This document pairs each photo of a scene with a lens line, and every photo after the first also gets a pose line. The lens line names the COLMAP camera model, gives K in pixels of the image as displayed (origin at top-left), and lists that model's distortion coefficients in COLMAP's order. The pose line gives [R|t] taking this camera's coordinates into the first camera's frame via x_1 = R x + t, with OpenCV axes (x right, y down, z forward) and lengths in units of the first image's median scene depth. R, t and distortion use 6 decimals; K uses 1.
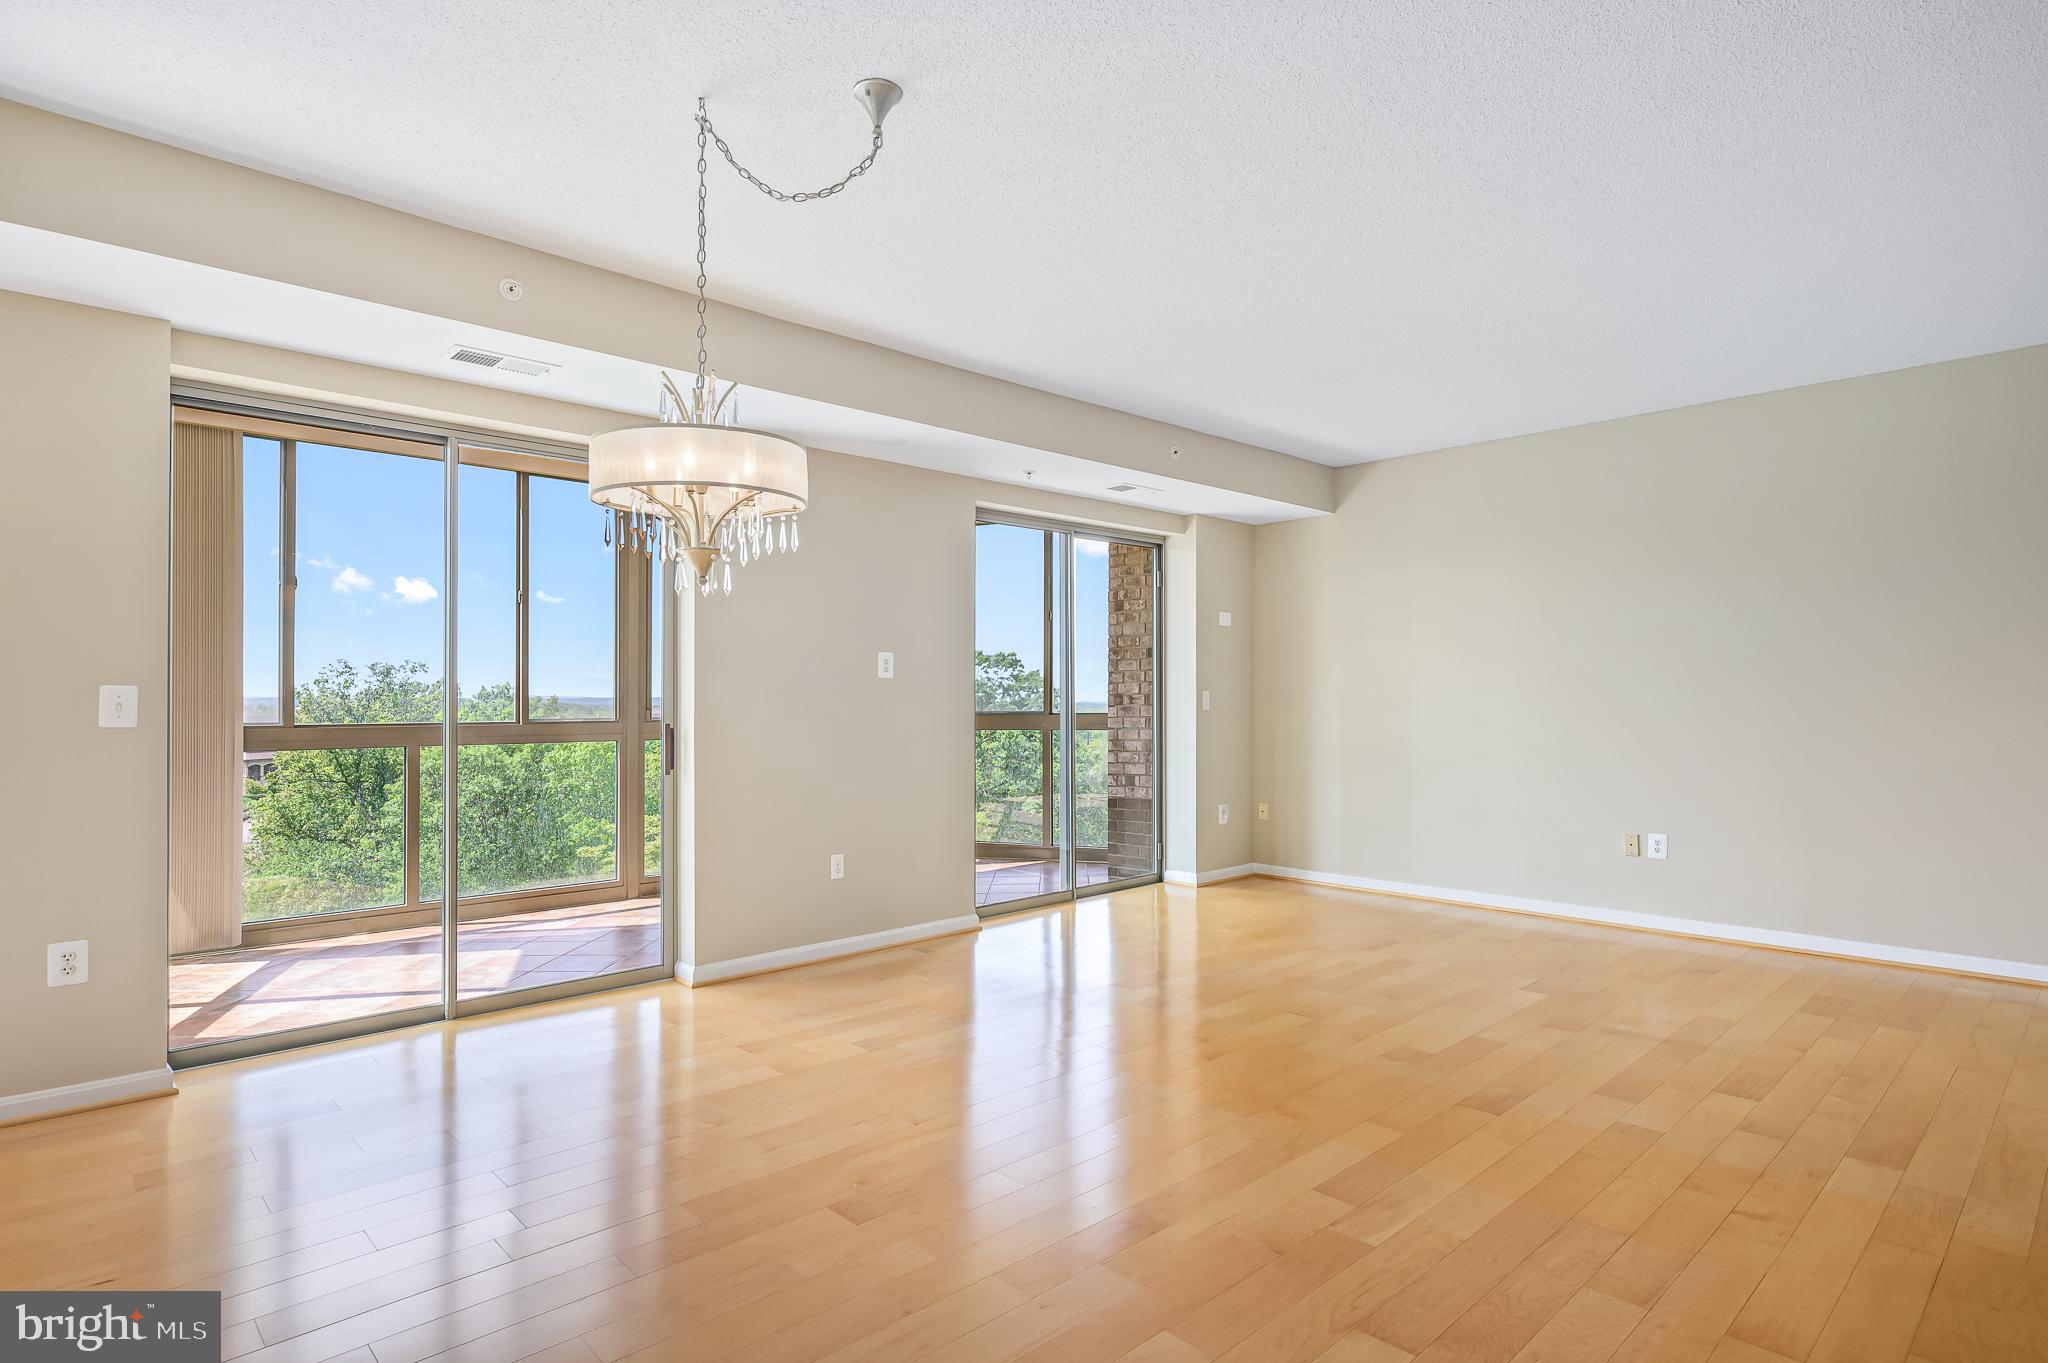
lens RADIAL K [[1058.3, 0, 1024.7], [0, 1058.3, 687.4], [0, 0, 1]] dist [-0.000692, -0.000029]
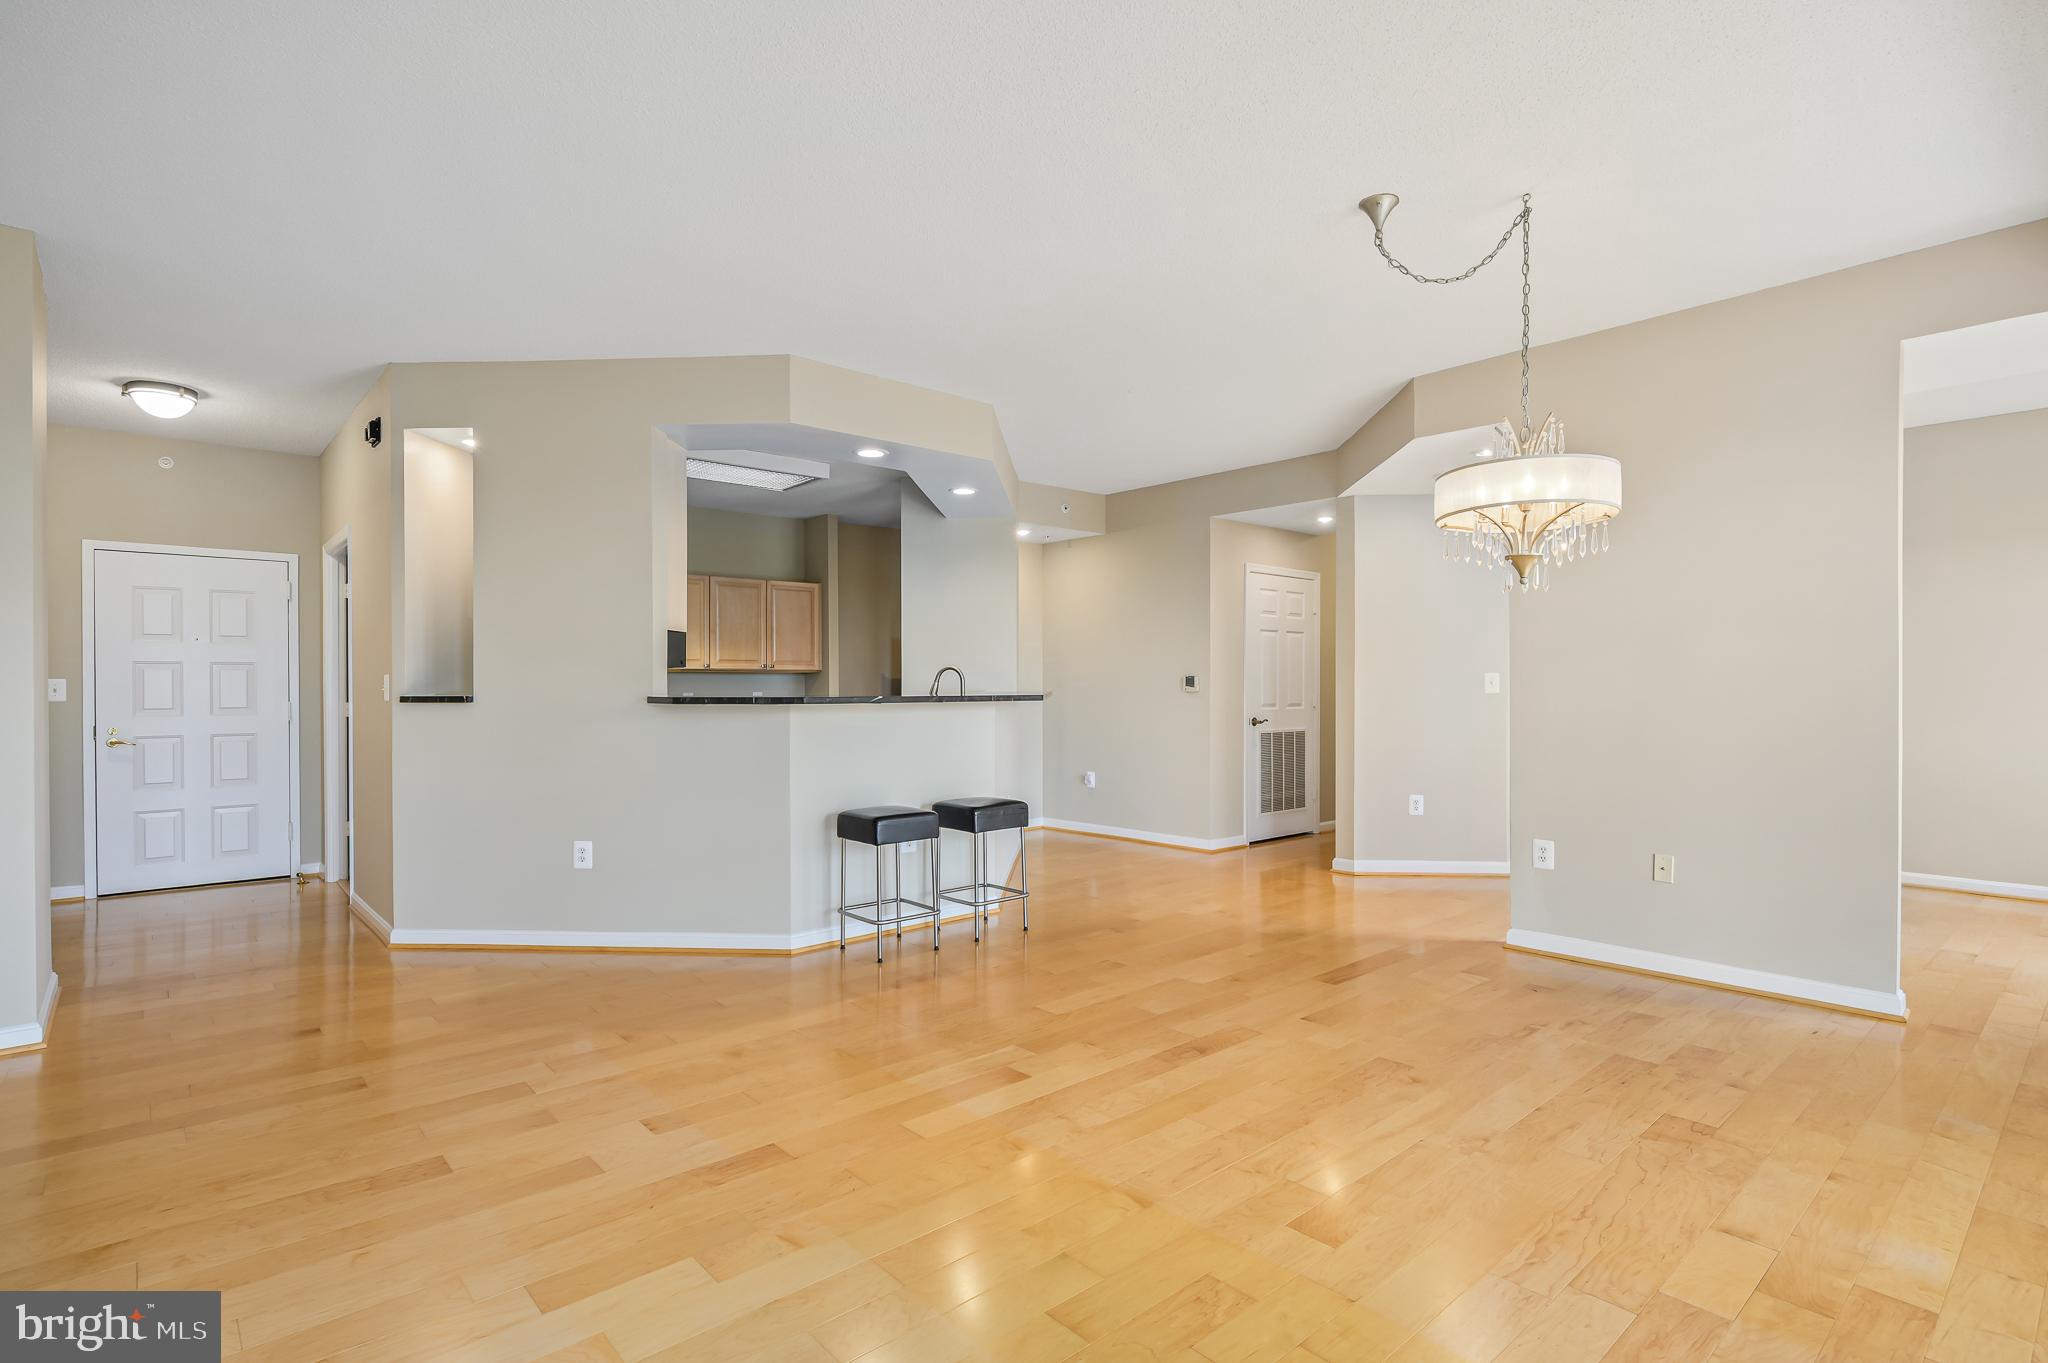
lens RADIAL K [[1024.5, 0, 1021.1], [0, 1024.5, 685.8], [0, 0, 1]] dist [0.002141, 0.000843]
pose [[-0.999445, 0.007280, 0.032496, 0.091907], [0.006887, 0.999902, -0.012190, 0.012504], [-0.032581, -0.011959, -0.999398, 0.828145]]
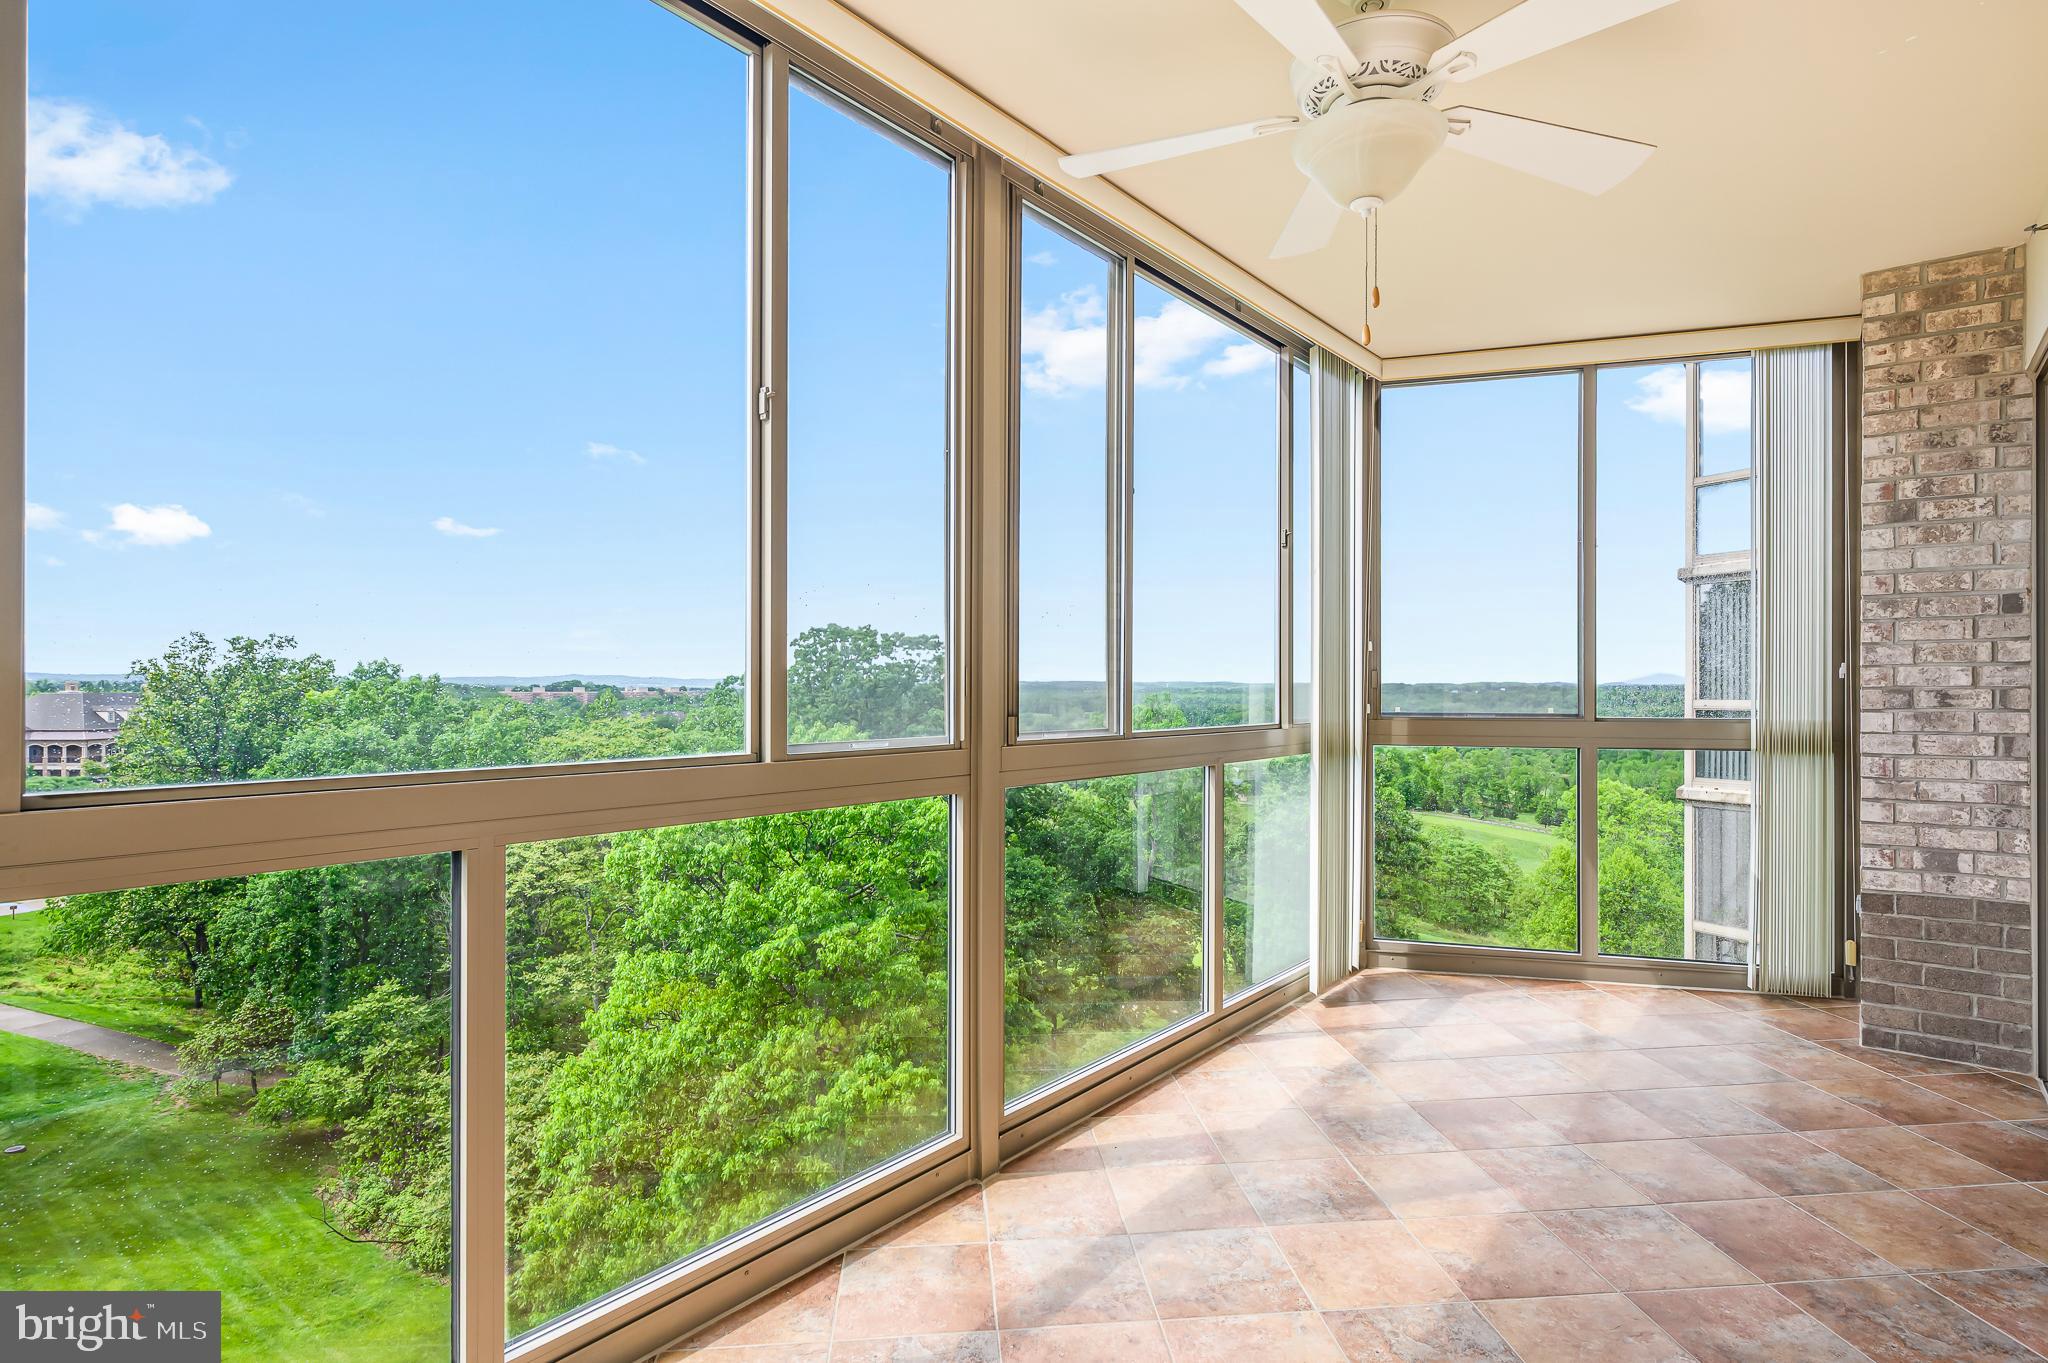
lens RADIAL K [[1006.0, 0, 1030.0], [0, 1006.0, 683.3], [0, 0, 1]] dist [0.000143, -0.000034]
pose [[0.992867, 0.007146, 0.119012, -0.398402], [-0.008699, 0.999884, 0.012538, 0.002230], [-0.118908, -0.013483, 0.992814, 0.605459]]
